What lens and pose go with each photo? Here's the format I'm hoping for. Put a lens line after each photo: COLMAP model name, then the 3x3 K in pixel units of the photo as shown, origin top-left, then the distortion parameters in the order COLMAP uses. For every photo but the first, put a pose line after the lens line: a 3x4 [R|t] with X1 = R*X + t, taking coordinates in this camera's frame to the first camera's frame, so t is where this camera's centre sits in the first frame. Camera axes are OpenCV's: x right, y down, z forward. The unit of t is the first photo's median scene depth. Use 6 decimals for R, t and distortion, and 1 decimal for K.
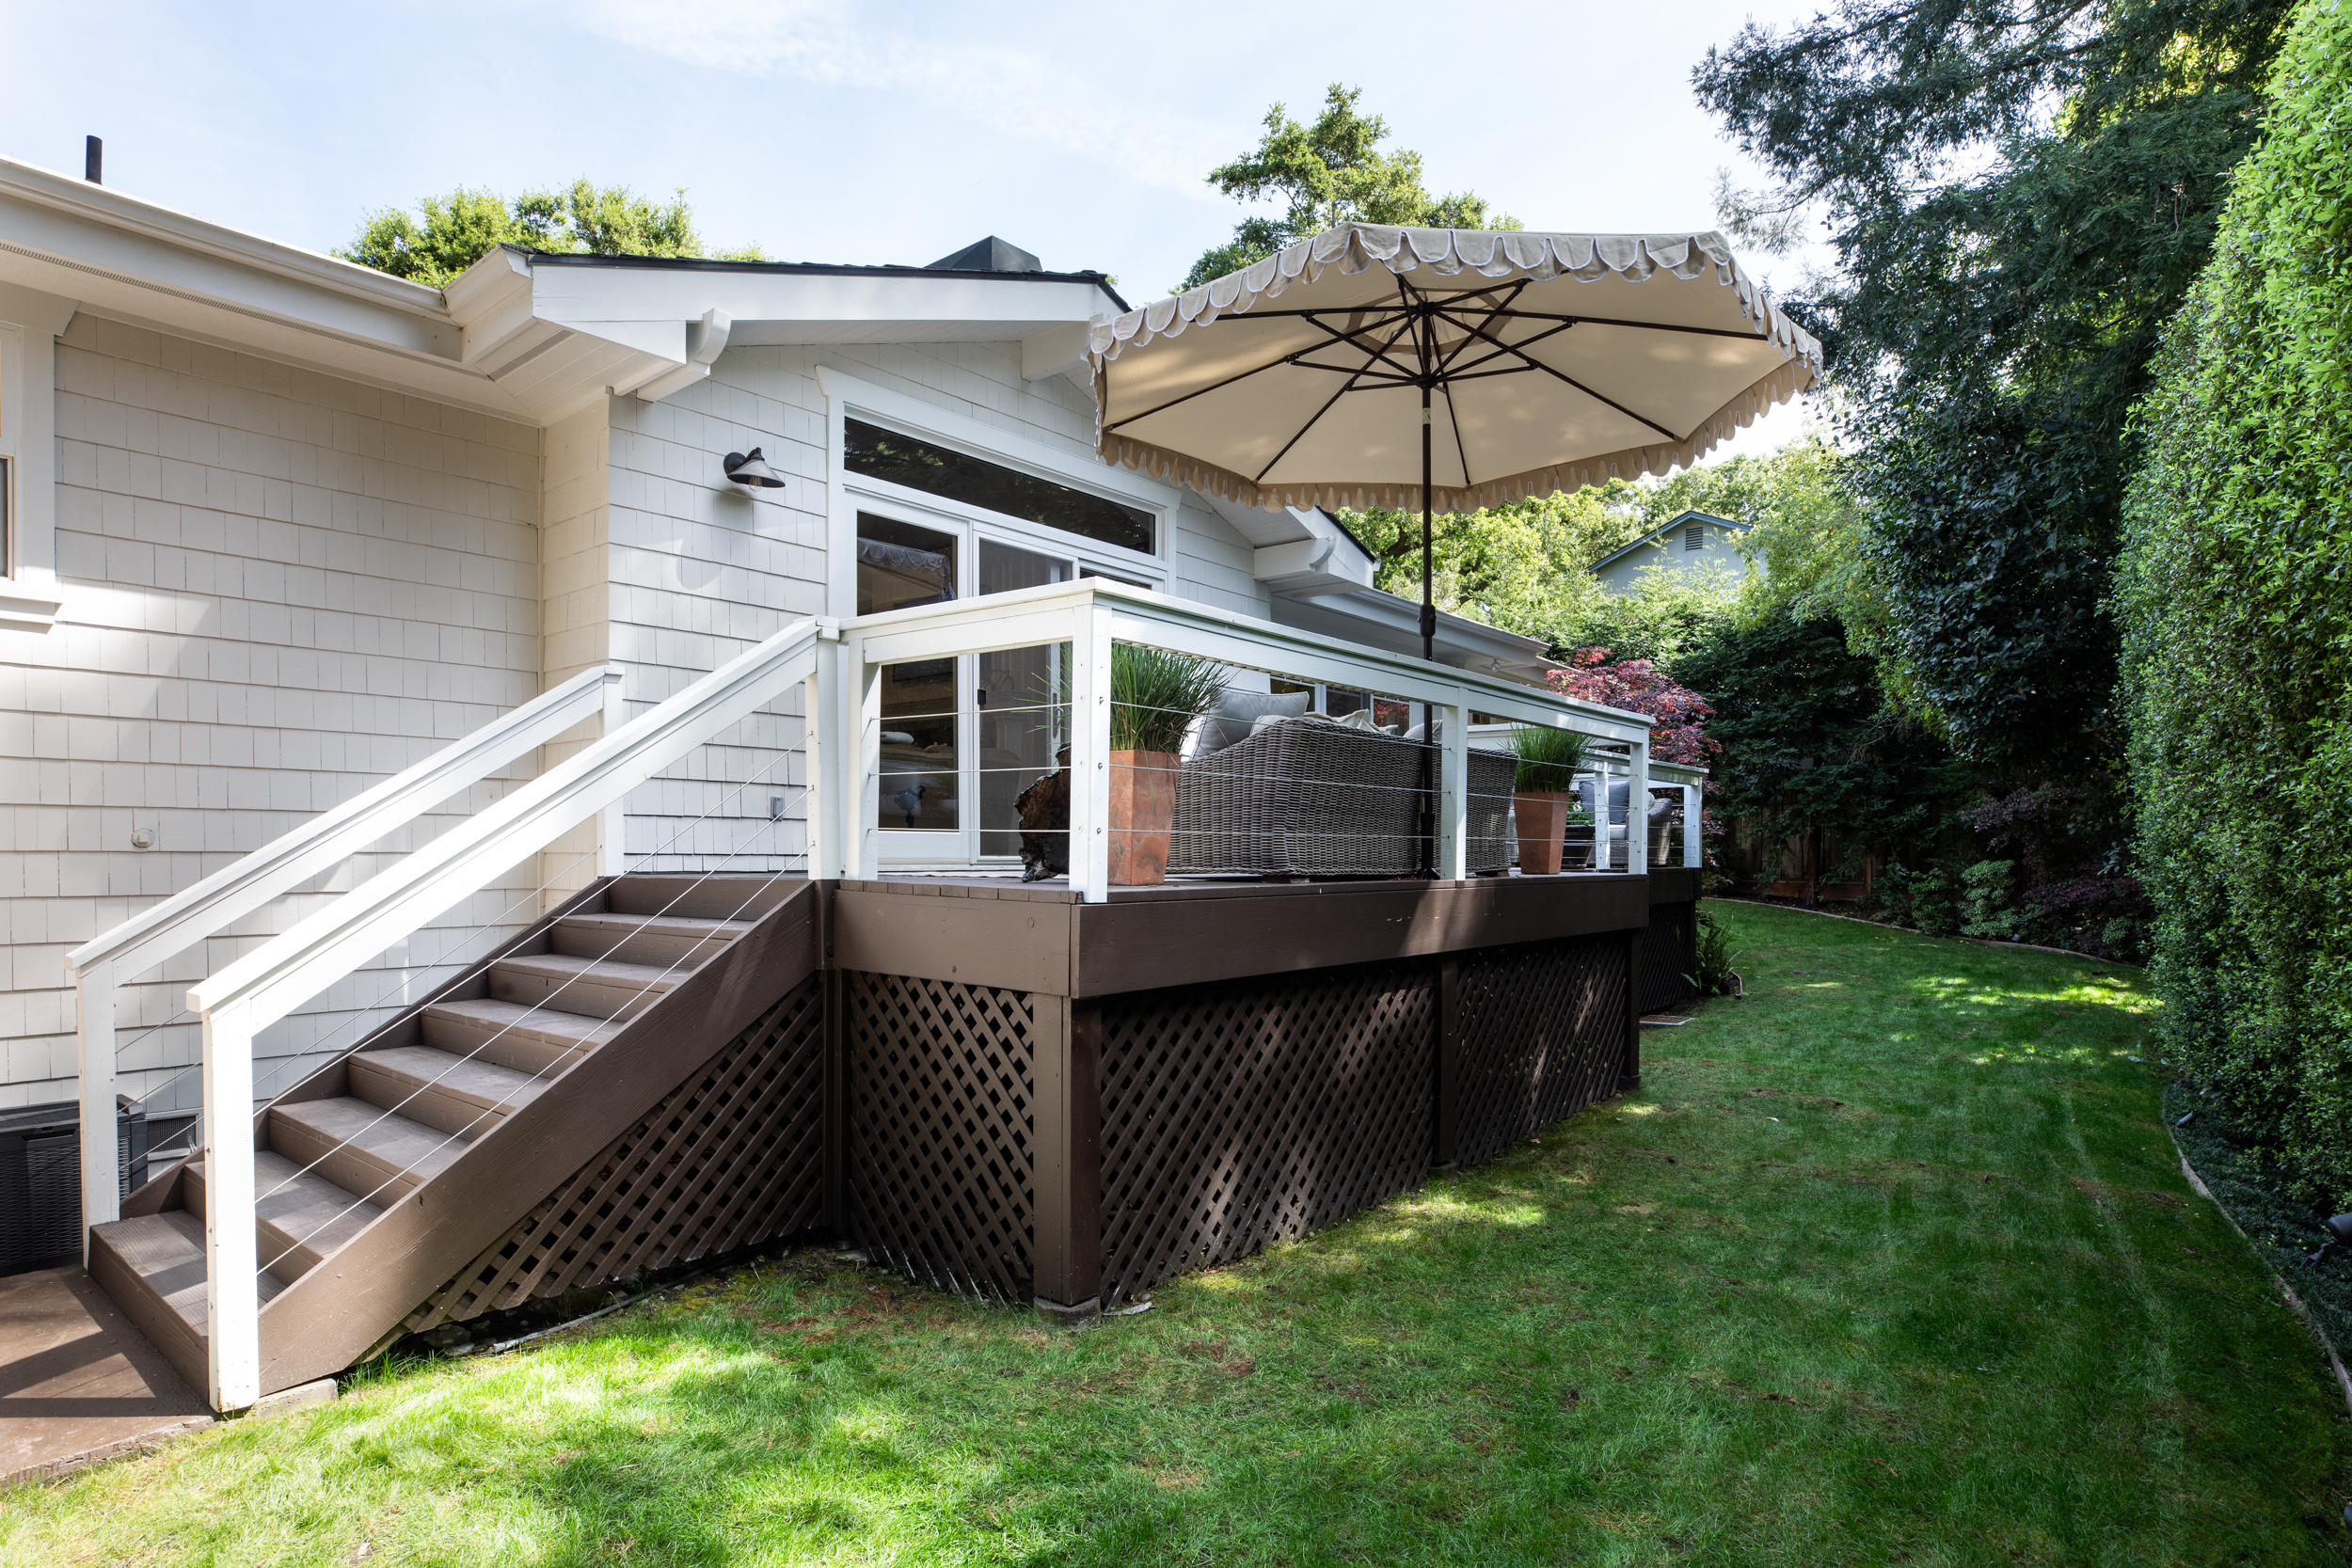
lens RADIAL K [[1248.8, 0, 1183.6], [0, 1248.8, 868.7], [0, 0, 1]] dist [-0.015906, 0.001403]
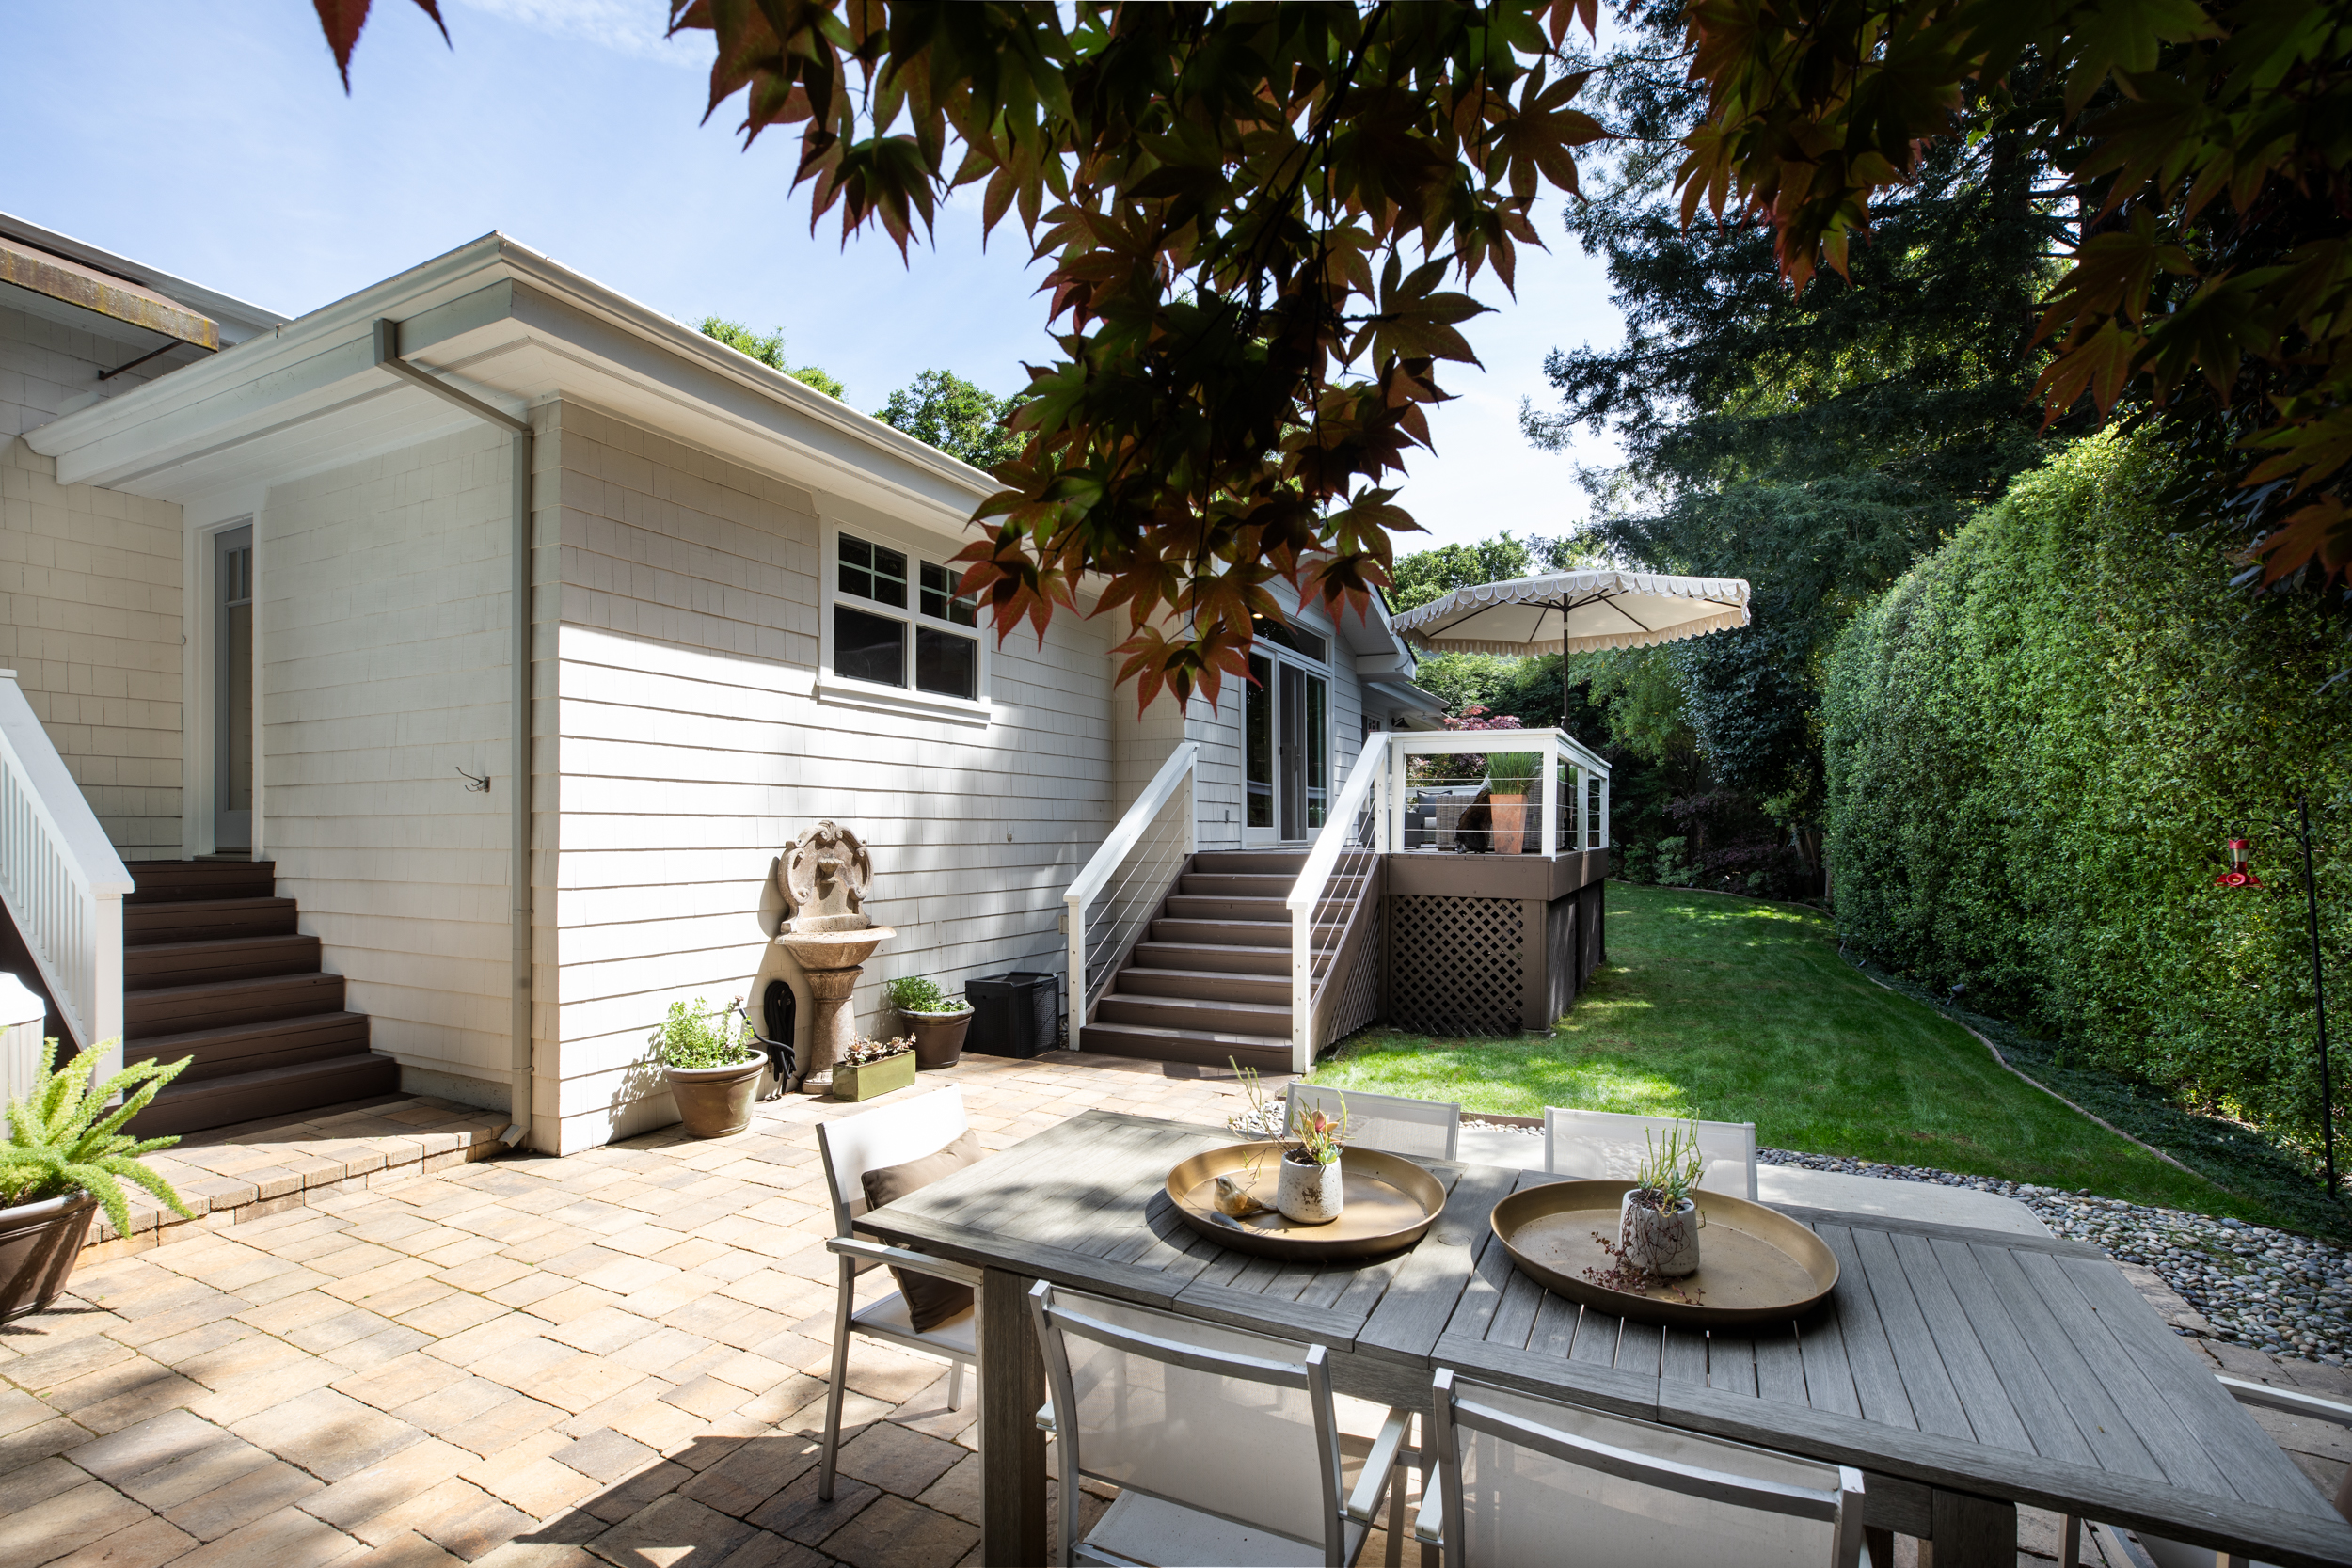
lens RADIAL K [[1074.4, 0, 1175.4], [0, 1074.4, 826.6], [0, 0, 1]] dist [0.000349, 0.000119]
pose [[0.973814, -0.004373, 0.227304, -0.281216], [0.008267, 0.999835, -0.016180, -0.002718], [-0.227195, 0.017636, 0.973690, -0.193709]]
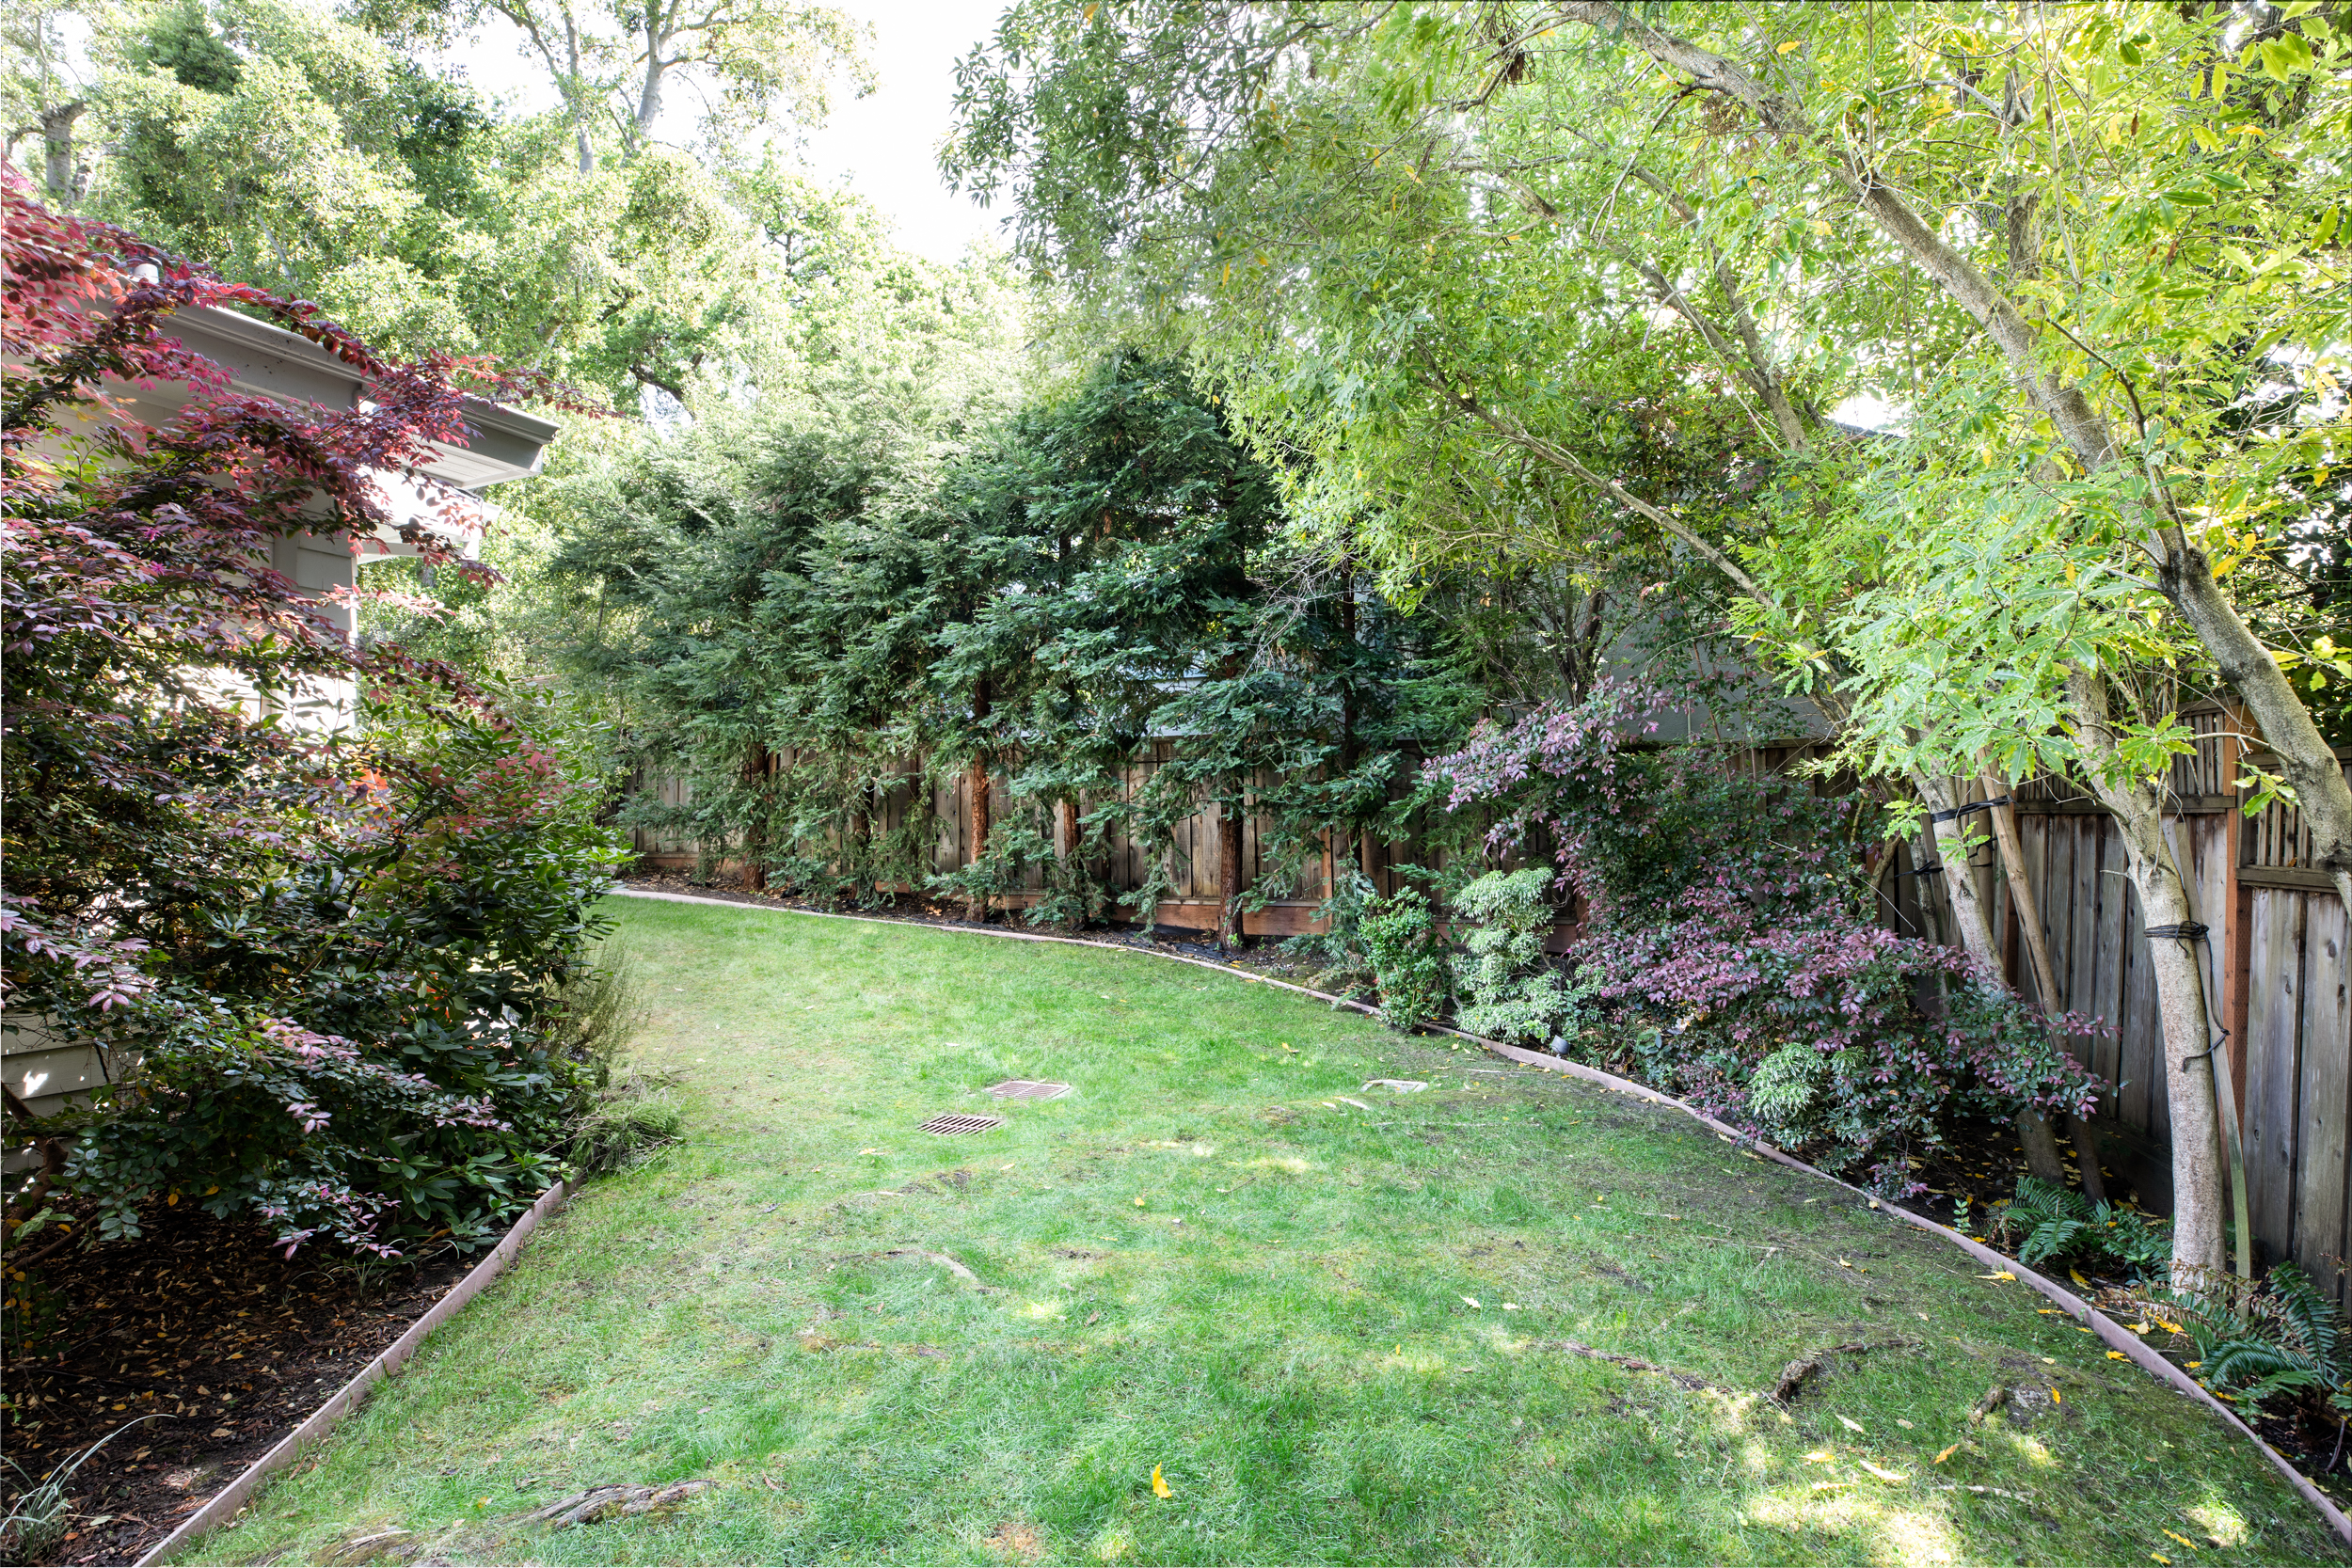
lens RADIAL K [[1153.1, 0, 1176.0], [0, 1153.1, 784.0], [0, 0, 1]] dist [-0.002960, -0.000495]
pose [[0.971596, -0.009588, 0.236453, 0.422443], [0.022057, 0.998498, -0.050145, -0.019808], [-0.235617, 0.053937, 0.970348, 0.599188]]
